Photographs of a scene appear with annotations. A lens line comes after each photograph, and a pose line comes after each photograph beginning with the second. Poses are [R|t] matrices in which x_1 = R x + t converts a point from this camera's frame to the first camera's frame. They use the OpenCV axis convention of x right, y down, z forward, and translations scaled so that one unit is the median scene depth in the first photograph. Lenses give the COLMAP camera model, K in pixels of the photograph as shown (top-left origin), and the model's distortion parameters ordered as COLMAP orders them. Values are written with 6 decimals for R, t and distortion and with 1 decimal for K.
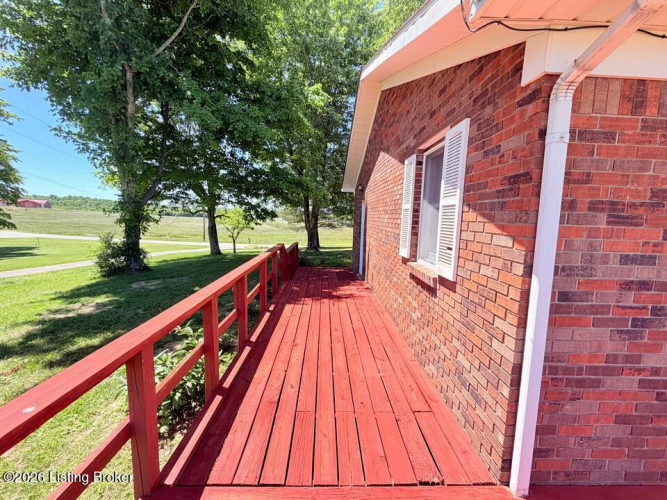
lens RADIAL K [[291.8, 0, 333.5], [0, 291.8, 250.0], [0, 0, 1]] dist [0.000030, -0.000322]
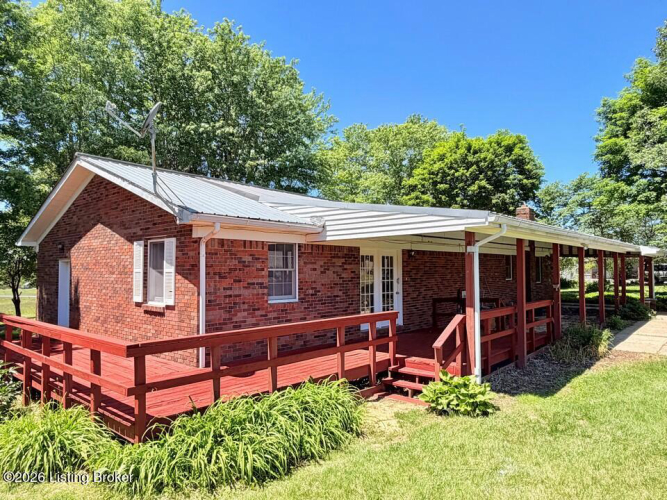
lens RADIAL K [[453.4, 0, 333.5], [0, 453.4, 250.0], [0, 0, 1]] dist [0.000244, 0.002896]
pose [[0.690376, -0.004199, 0.723438, -1.833158], [0.107853, 0.989406, -0.097180, 0.223256], [-0.715366, 0.145116, 0.683515, -3.386998]]
